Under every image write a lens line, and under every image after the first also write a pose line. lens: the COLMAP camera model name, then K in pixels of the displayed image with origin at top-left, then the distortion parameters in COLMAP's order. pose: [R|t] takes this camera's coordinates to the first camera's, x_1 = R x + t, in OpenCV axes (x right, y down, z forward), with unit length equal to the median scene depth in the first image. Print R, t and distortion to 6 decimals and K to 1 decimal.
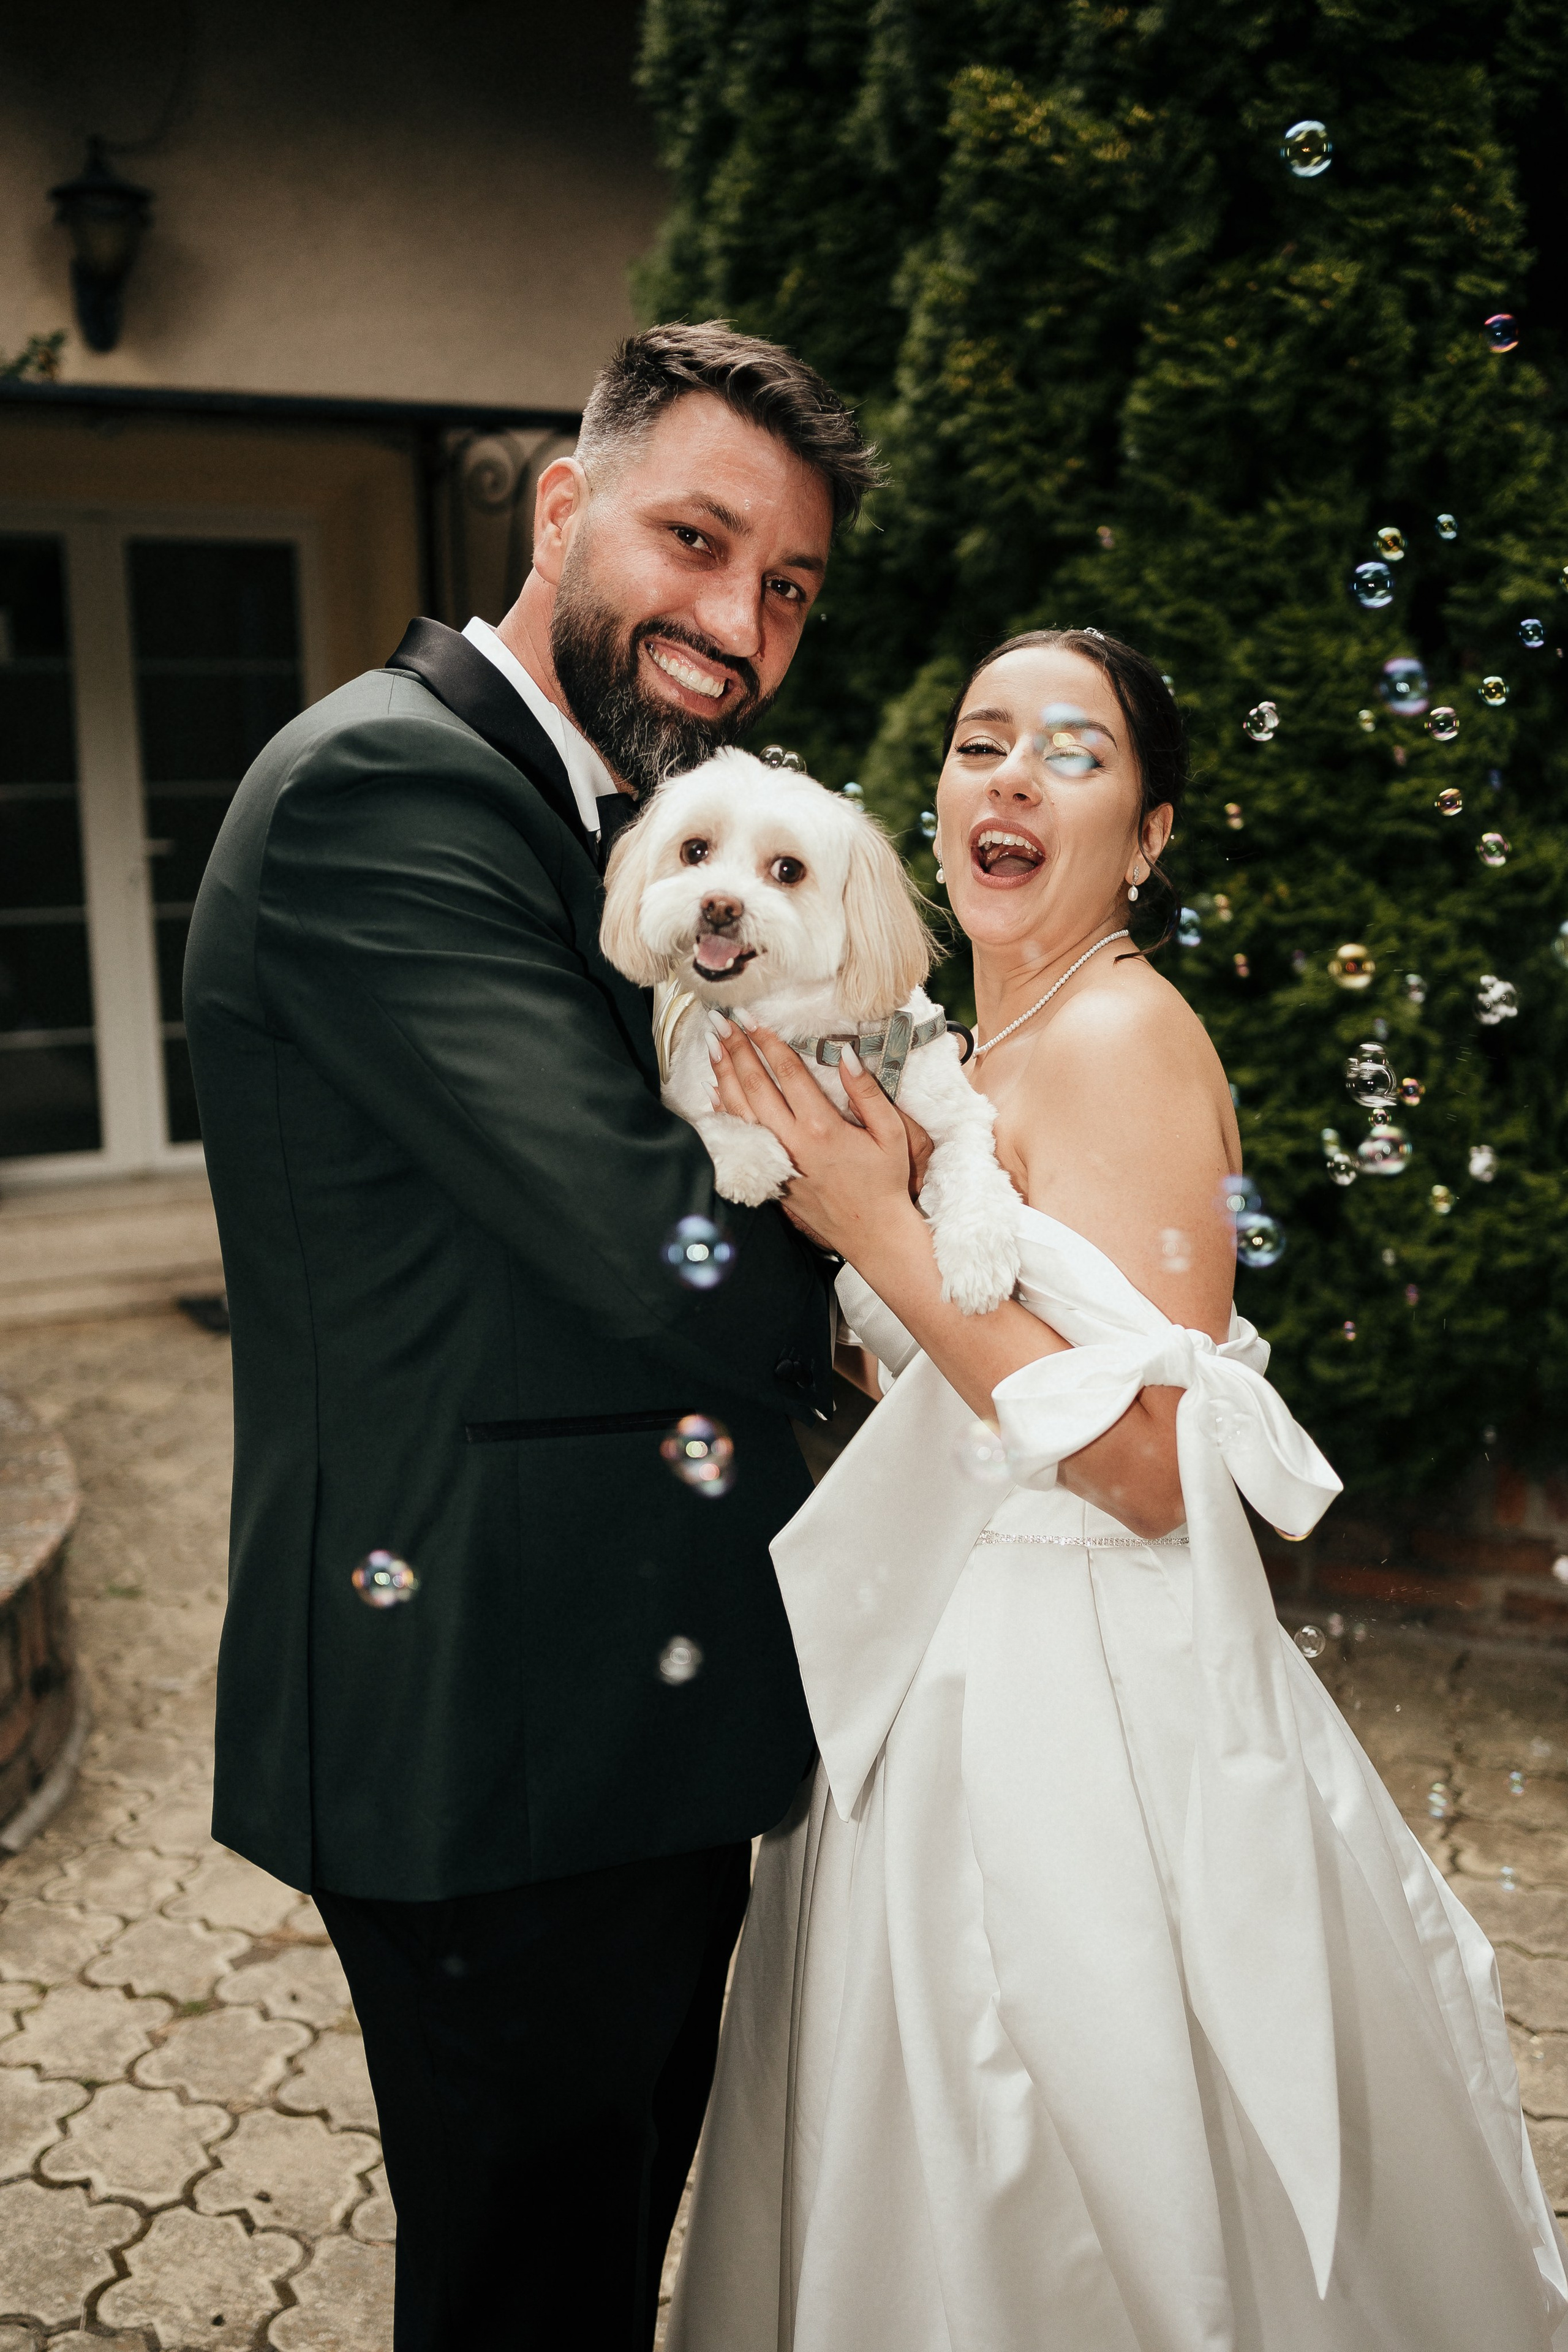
lens RADIAL K [[2280.1, 0, 791.8], [0, 2280.1, 1173.8], [0, 0, 1]] dist [0.033851, 0.000000]
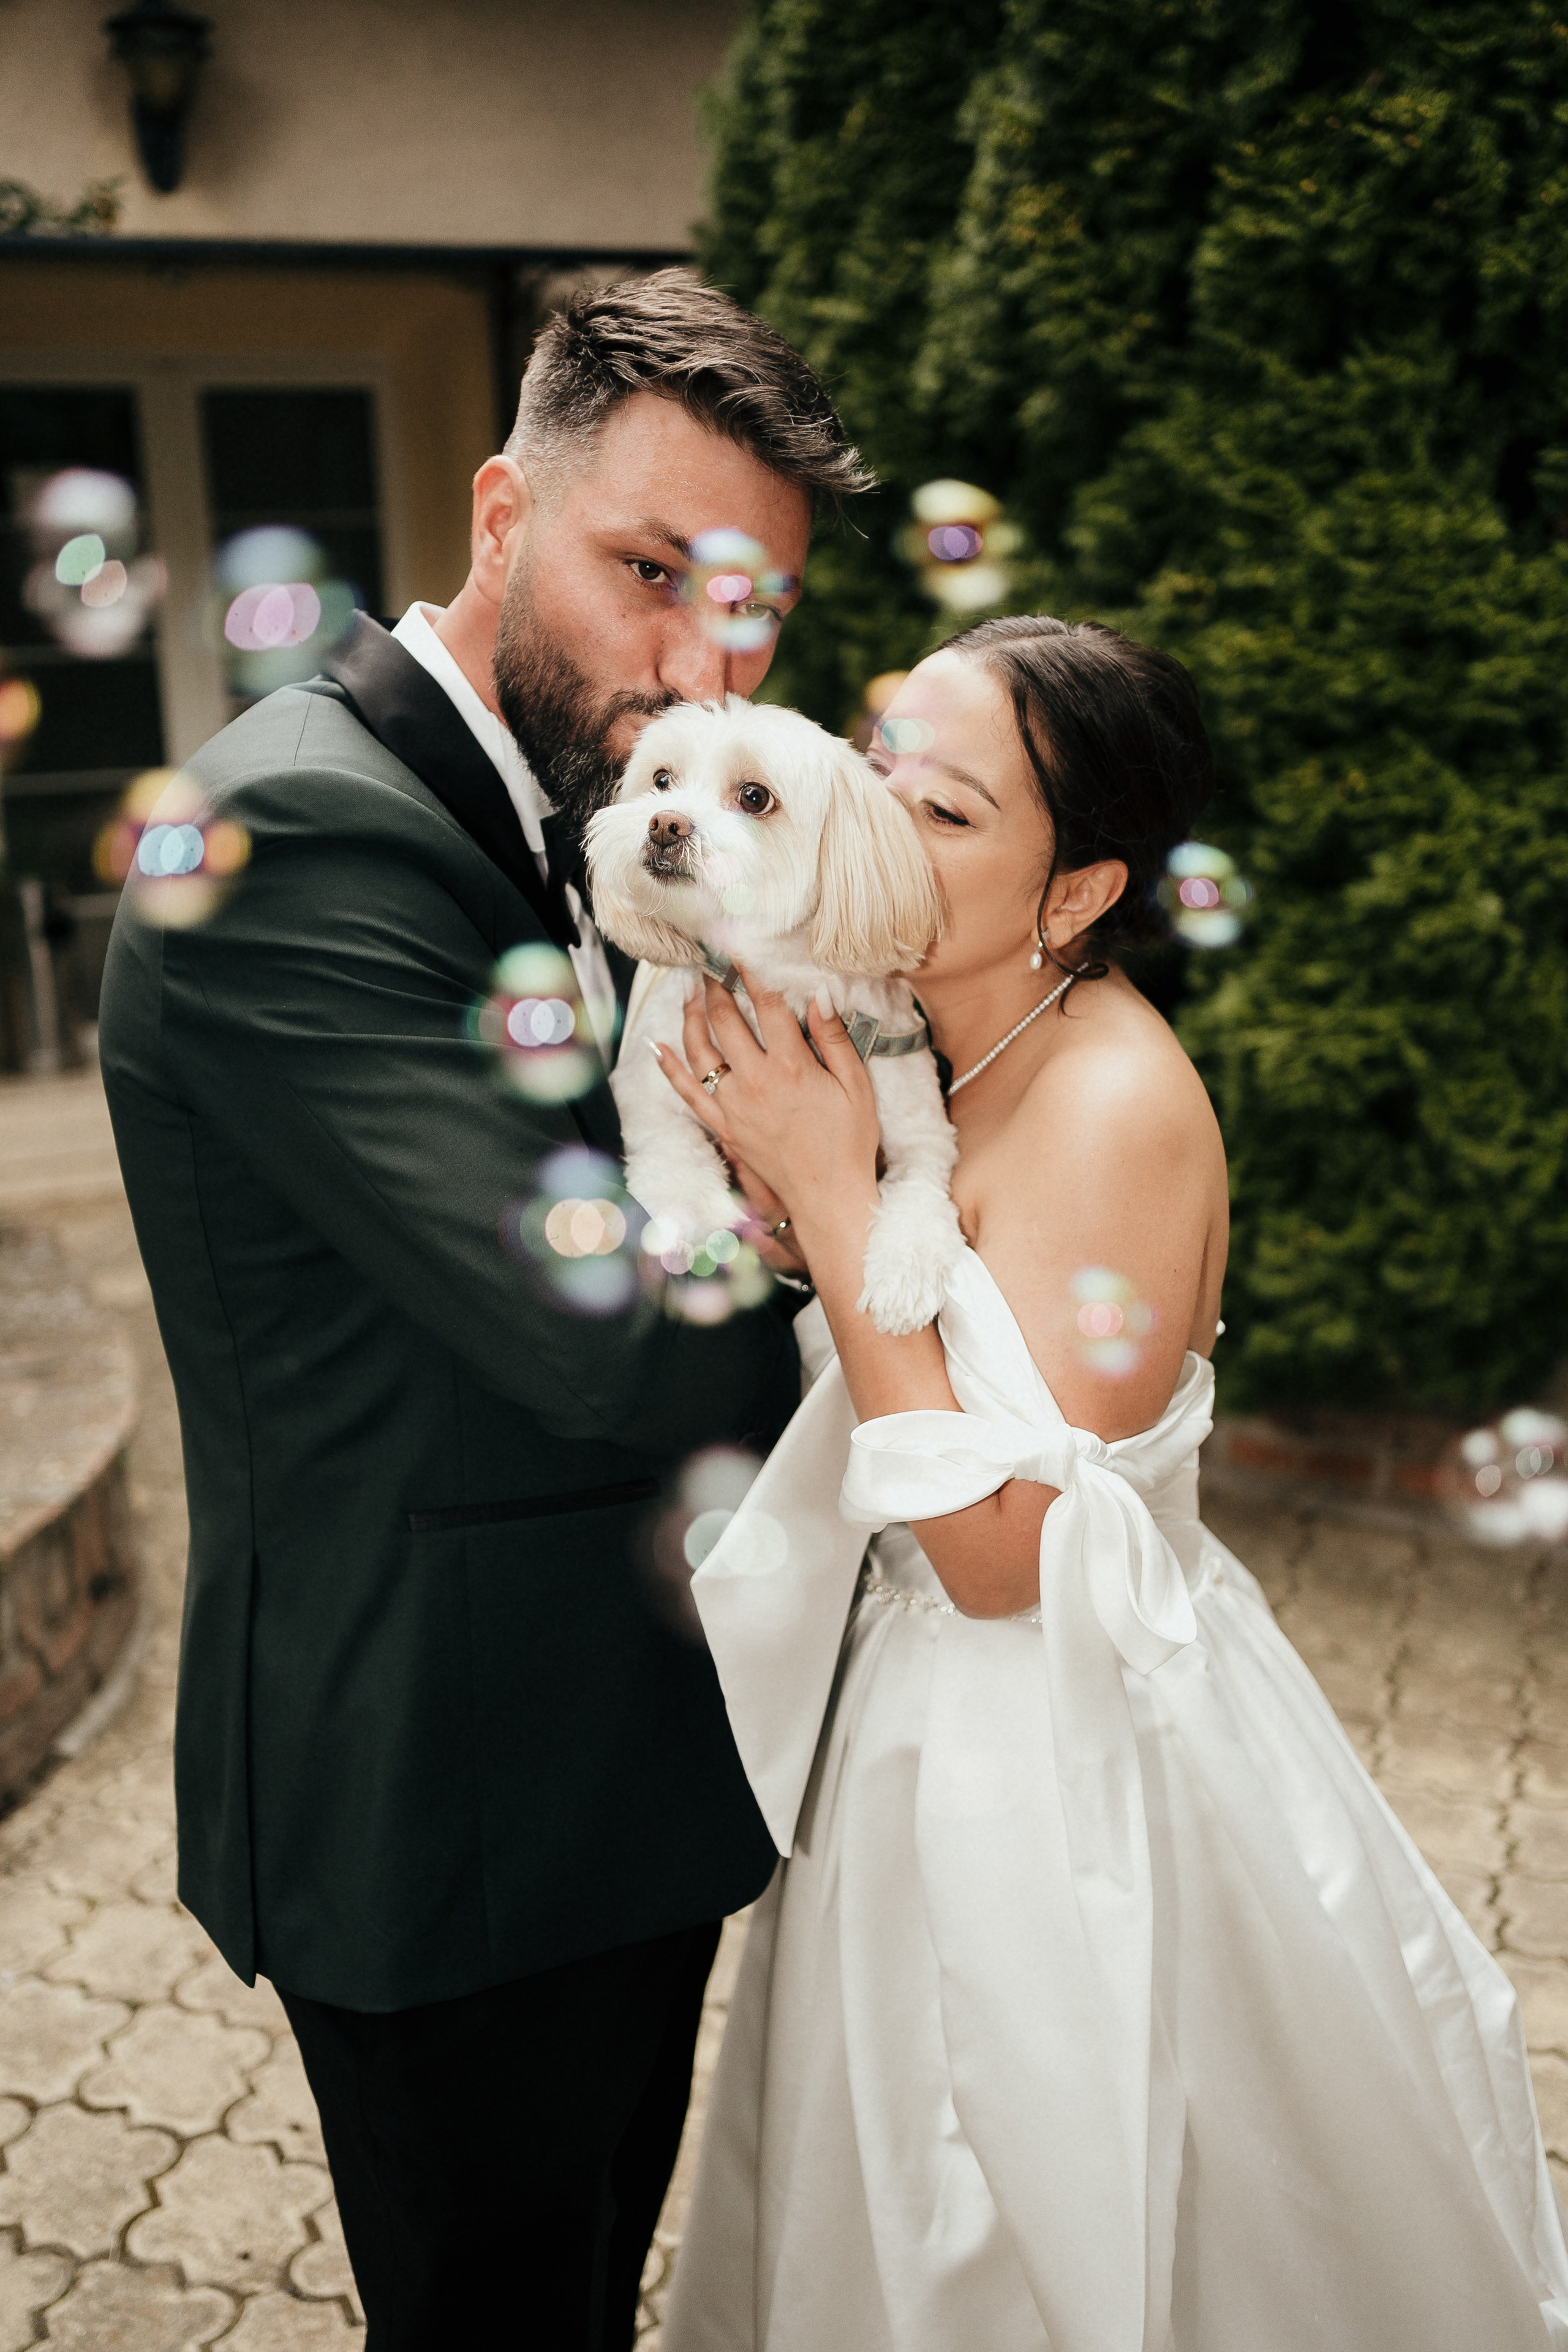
lens RADIAL K [[2280.1, 0, 797.2], [0, 2280.1, 1165.4], [0, 0, 1]] dist [0.033851, 0.000000]
pose [[0.998491, -0.002709, -0.054843, 0.033631], [0.006860, 0.997111, 0.075645, -0.037161], [0.054480, -0.075907, 0.995625, 0.026585]]
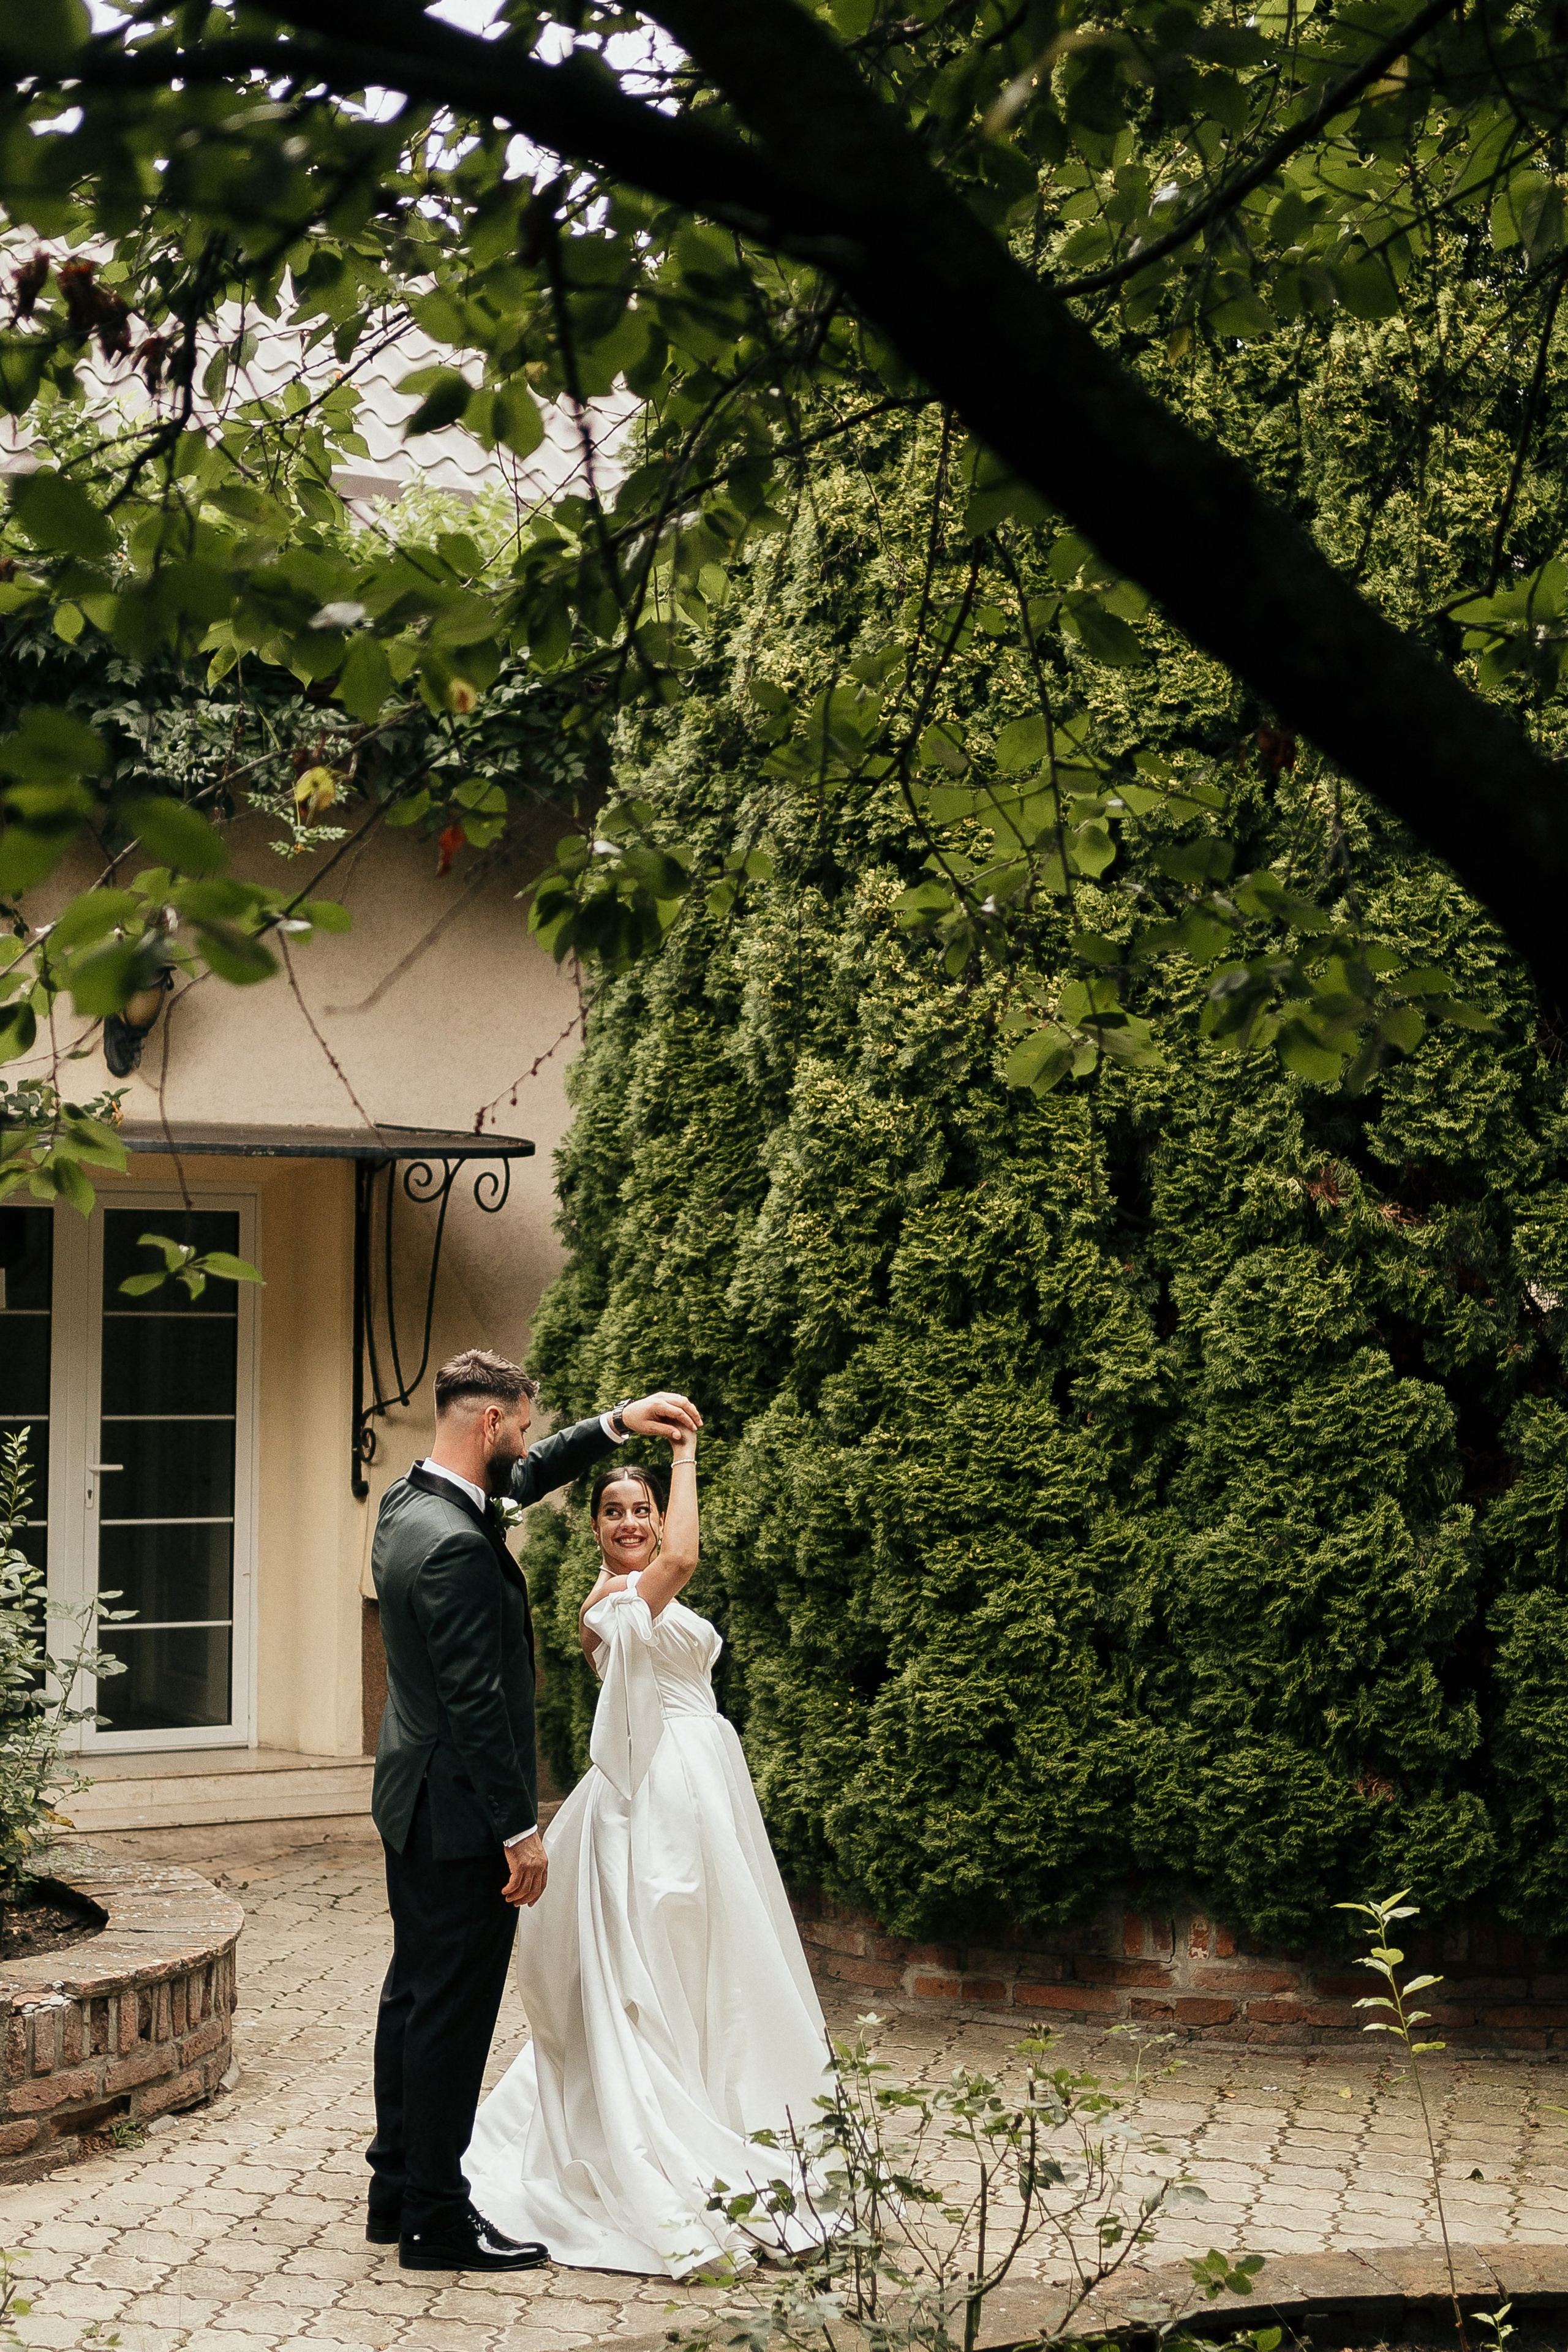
lens RADIAL K [[3498.9, 0, 786.3], [0, 3498.9, 1213.0], [0, 0, 1]] dist [0.012116, 0.000000]
pose [[0.997847, 0.031127, 0.057733, -0.087304], [-0.019309, 0.980619, -0.194972, 0.141964], [-0.062683, 0.193437, 0.979108, -1.597872]]
